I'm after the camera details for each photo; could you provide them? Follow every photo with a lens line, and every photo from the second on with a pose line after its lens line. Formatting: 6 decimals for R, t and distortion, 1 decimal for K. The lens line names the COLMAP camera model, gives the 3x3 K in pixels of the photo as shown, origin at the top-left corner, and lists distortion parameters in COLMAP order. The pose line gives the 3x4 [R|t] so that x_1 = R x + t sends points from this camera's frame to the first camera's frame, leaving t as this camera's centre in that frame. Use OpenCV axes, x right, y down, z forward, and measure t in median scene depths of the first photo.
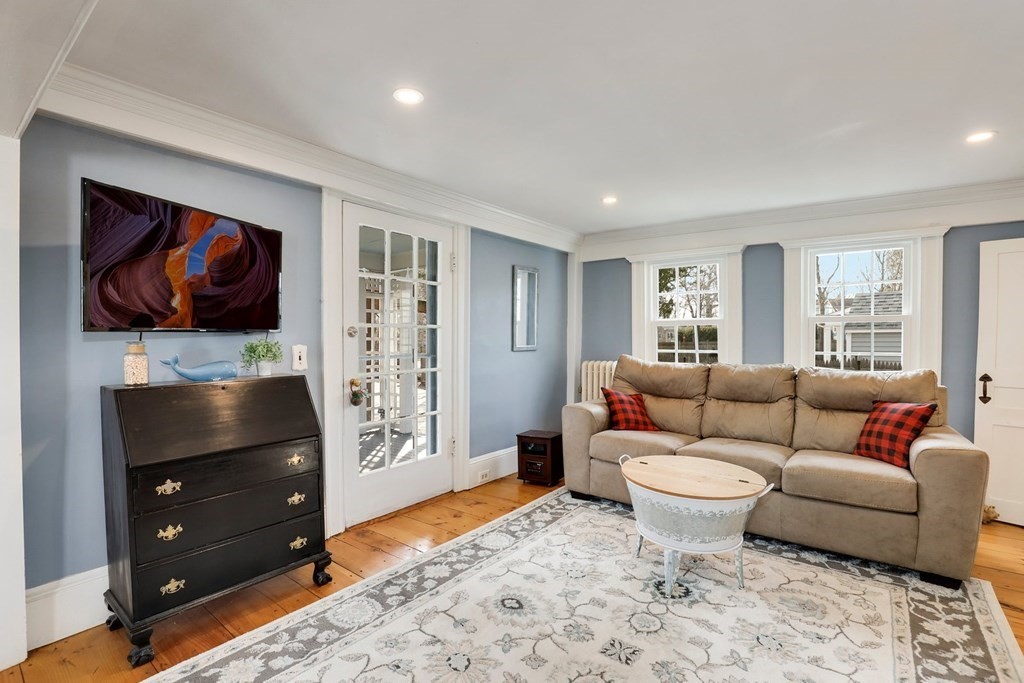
lens RADIAL K [[477.0, 0, 514.2], [0, 477.0, 347.4], [0, 0, 1]] dist [-0.026869, 0.000877]
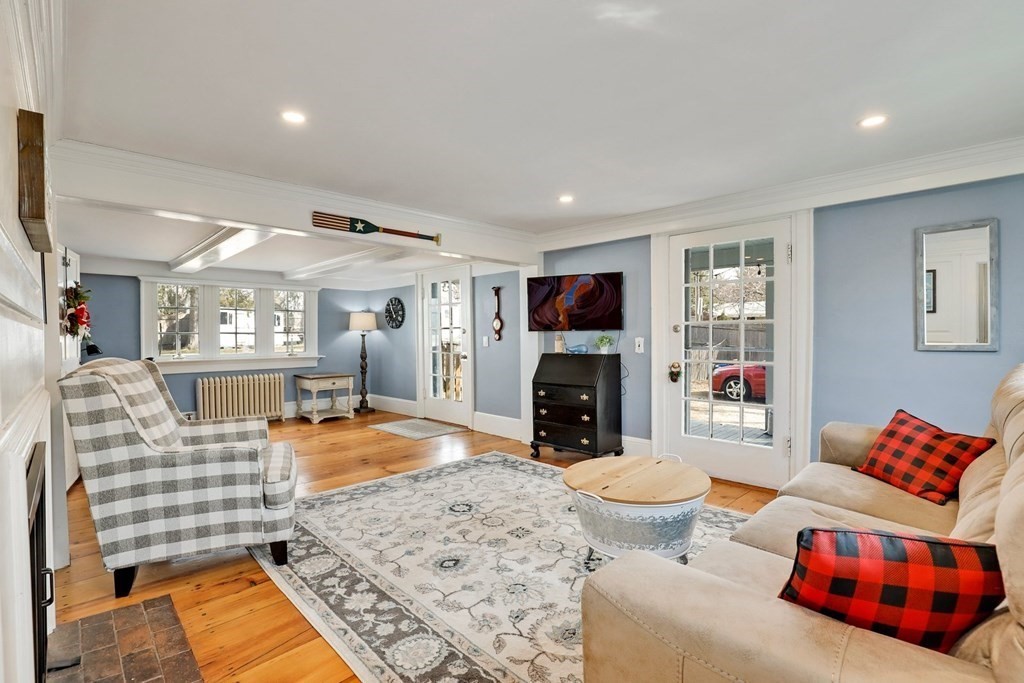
lens RADIAL K [[477.0, 0, 513.9], [0, 477.0, 337.6], [0, 0, 1]] dist [-0.026869, 0.000877]
pose [[-0.138004, 0.008794, -0.990393, 1.563986], [-0.012272, 0.999869, 0.010588, -0.021127], [0.990356, 0.013615, -0.137878, 1.034954]]
